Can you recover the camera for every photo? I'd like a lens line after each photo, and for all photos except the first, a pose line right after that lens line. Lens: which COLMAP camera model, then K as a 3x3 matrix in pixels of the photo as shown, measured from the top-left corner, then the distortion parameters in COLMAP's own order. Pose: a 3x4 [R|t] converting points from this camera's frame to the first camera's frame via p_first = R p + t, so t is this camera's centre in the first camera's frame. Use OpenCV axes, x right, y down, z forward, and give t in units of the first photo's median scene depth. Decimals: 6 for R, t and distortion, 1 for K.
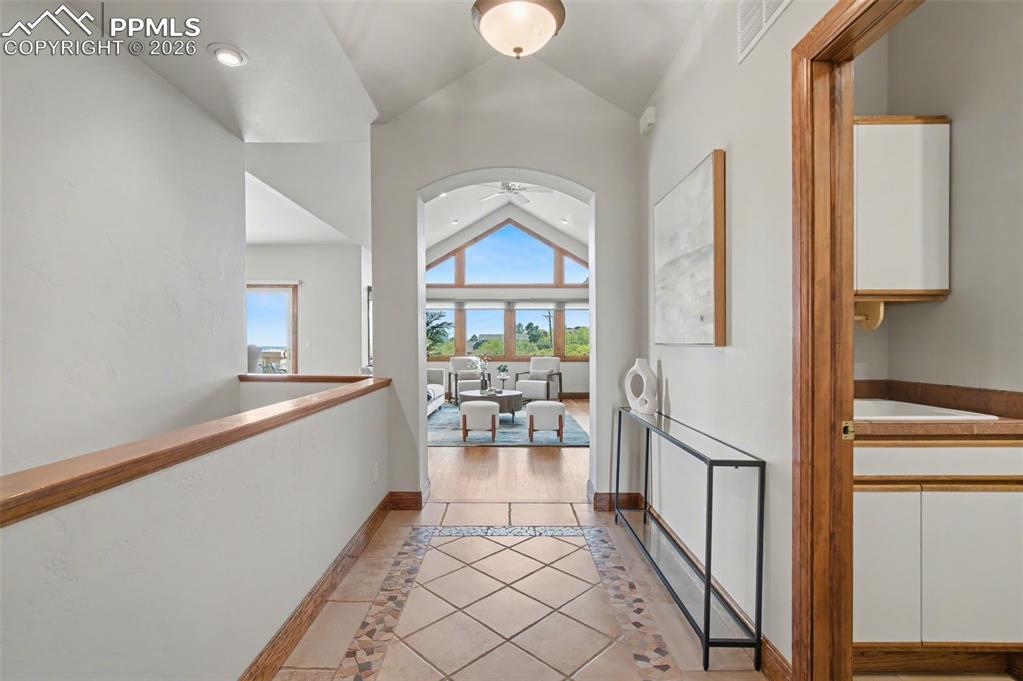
lens RADIAL K [[489.5, 0, 511.5], [0, 489.5, 340.5], [0, 0, 1]] dist [-0.000370, -0.000209]
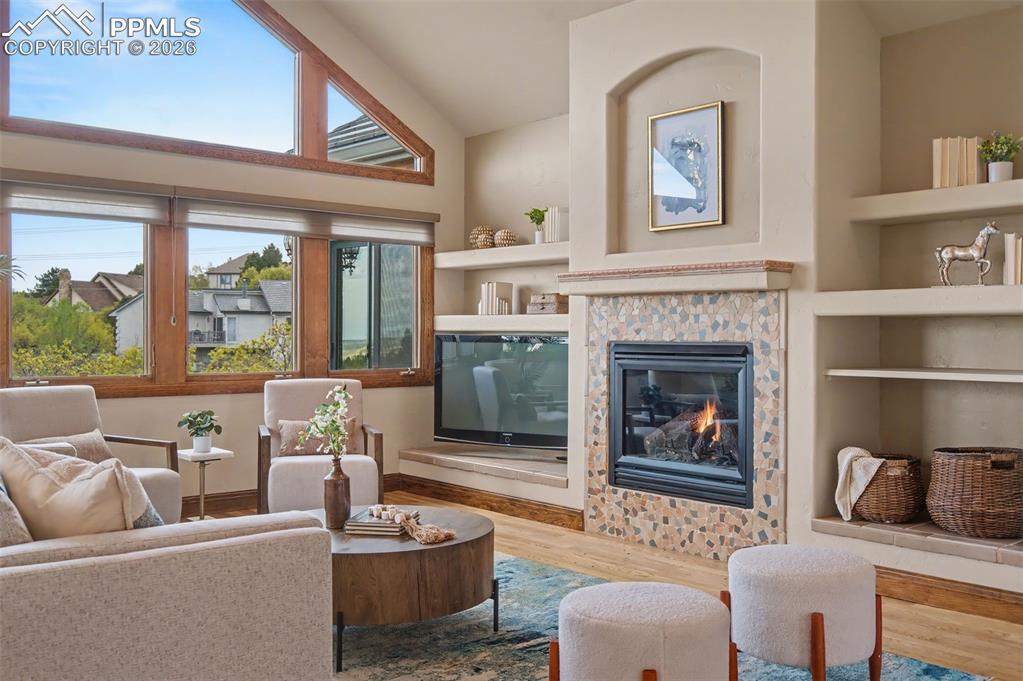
lens RADIAL K [[989.2, 0, 511.5], [0, 989.2, 340.5], [0, 0, 1]] dist [-0.005358, -0.000283]
pose [[0.759397, -0.004701, 0.650610, -0.237362], [-0.002167, 0.999950, 0.009755, 0.002806], [-0.650624, -0.008818, 0.759349, 0.410178]]
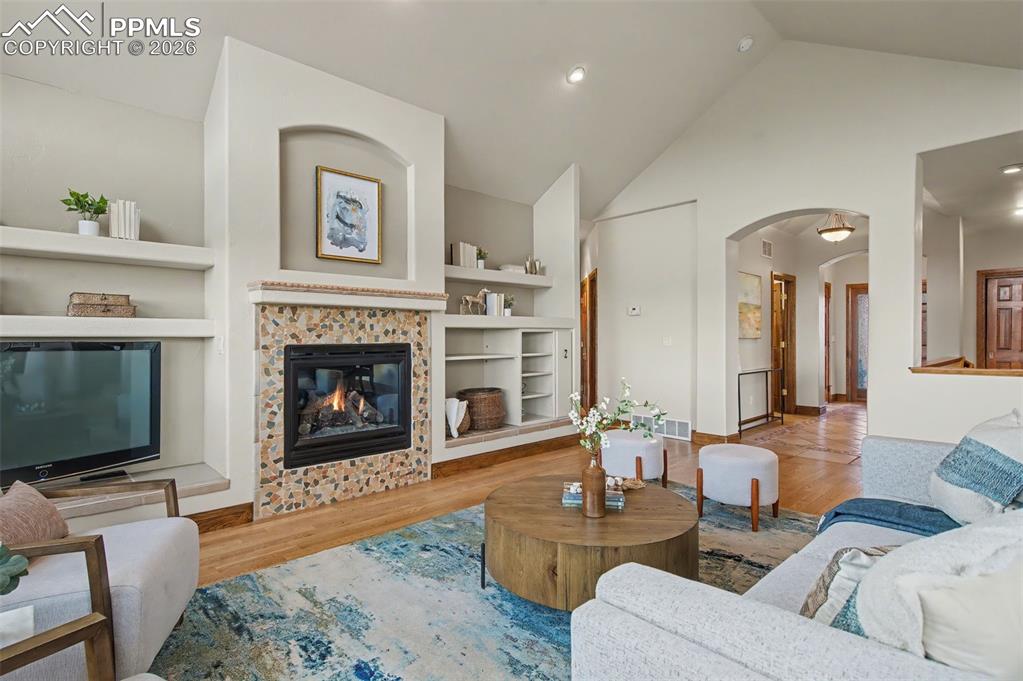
lens RADIAL K [[489.5, 0, 511.5], [0, 489.5, 340.5], [0, 0, 1]] dist [-0.000370, -0.000209]
pose [[-0.668603, -0.004876, 0.743604, -0.168270], [0.001230, 0.999970, 0.007664, 0.003413], [-0.743619, 0.006039, -0.668577, 0.904188]]
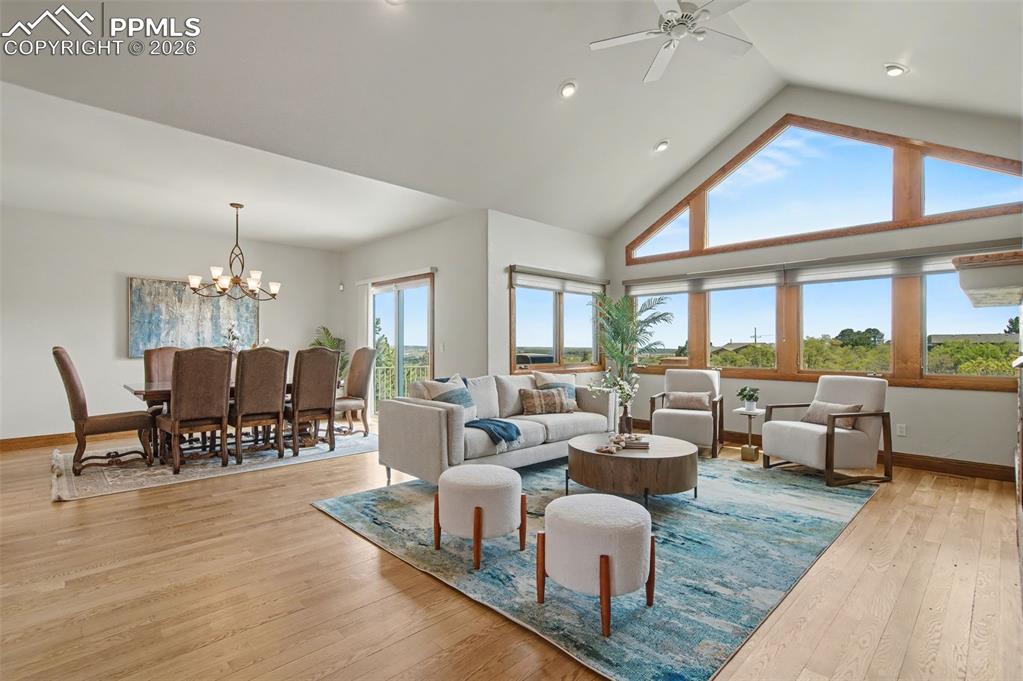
lens RADIAL K [[489.5, 0, 511.5], [0, 489.5, 340.5], [0, 0, 1]] dist [-0.000370, -0.000209]
pose [[0.693616, -0.008756, -0.720292, 0.172975], [0.000466, 0.999931, -0.011706, 0.004981], [0.720345, 0.007784, 0.693573, 0.415435]]
